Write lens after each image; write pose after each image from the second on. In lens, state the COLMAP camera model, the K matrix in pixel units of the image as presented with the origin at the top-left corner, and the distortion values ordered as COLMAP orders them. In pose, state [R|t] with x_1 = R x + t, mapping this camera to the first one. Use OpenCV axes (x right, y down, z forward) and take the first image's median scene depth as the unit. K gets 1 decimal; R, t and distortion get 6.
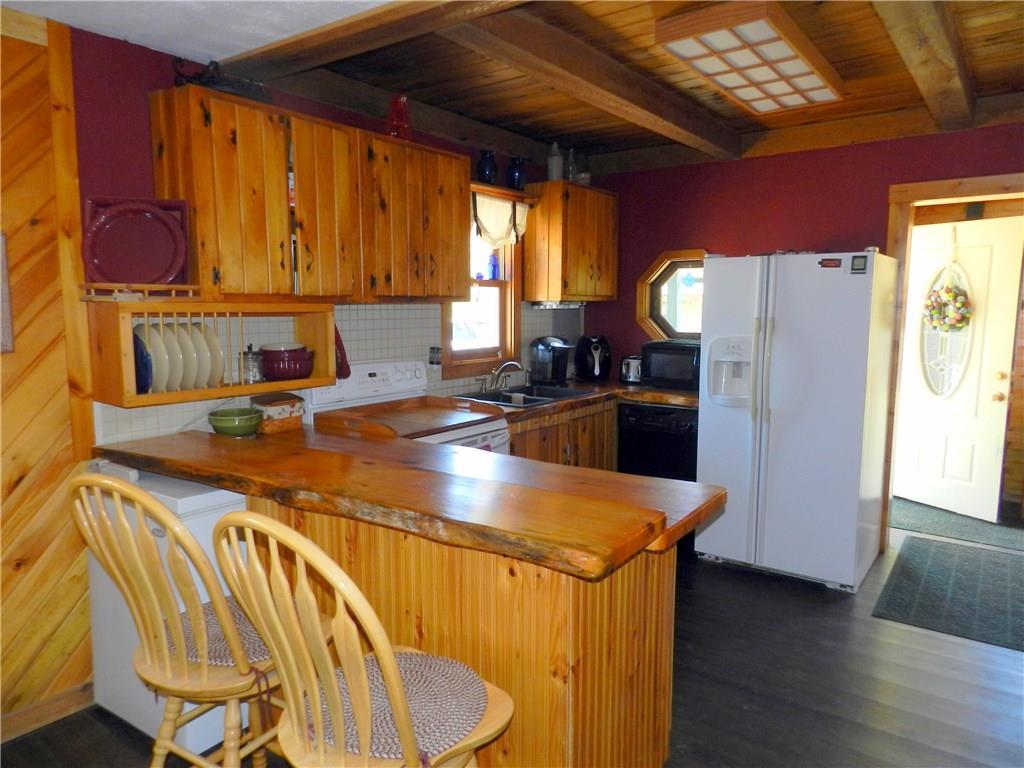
lens RADIAL K [[689.0, 0, 509.4], [0, 689.0, 379.5], [0, 0, 1]] dist [0.018859, -0.005035]
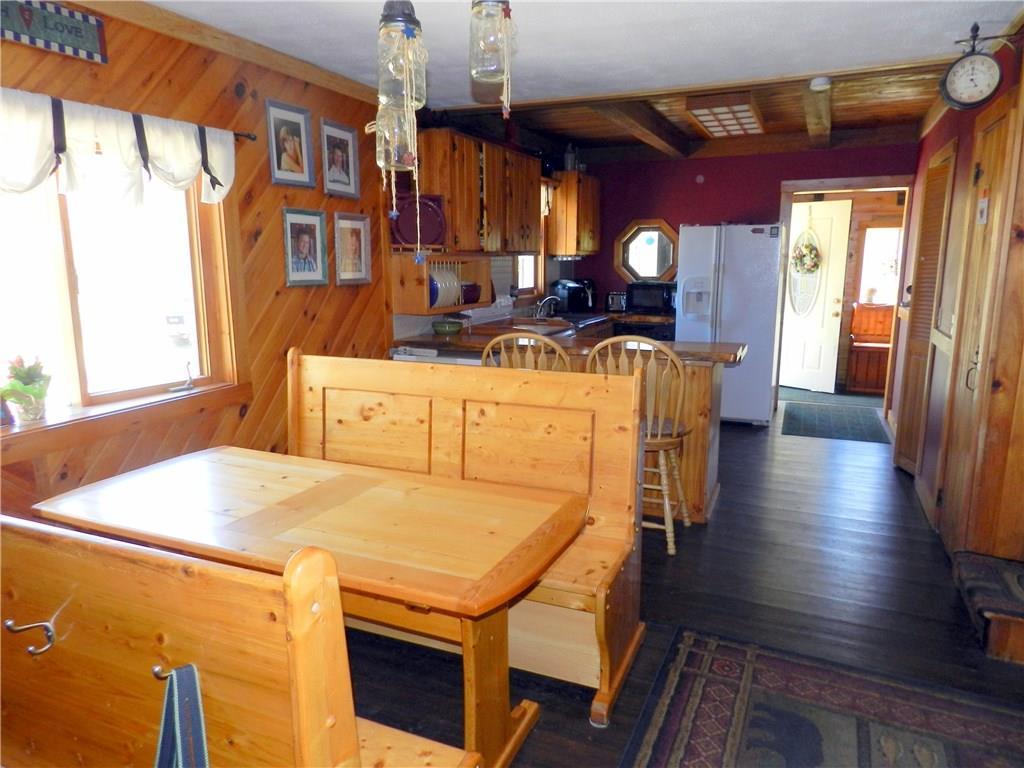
lens RADIAL K [[689.0, 0, 509.9], [0, 689.0, 383.1], [0, 0, 1]] dist [0.018859, -0.005035]
pose [[0.975802, -0.043704, 0.214245, -0.390303], [0.029053, 0.997049, 0.071062, 0.050189], [-0.216718, -0.063118, 0.974192, -0.415094]]
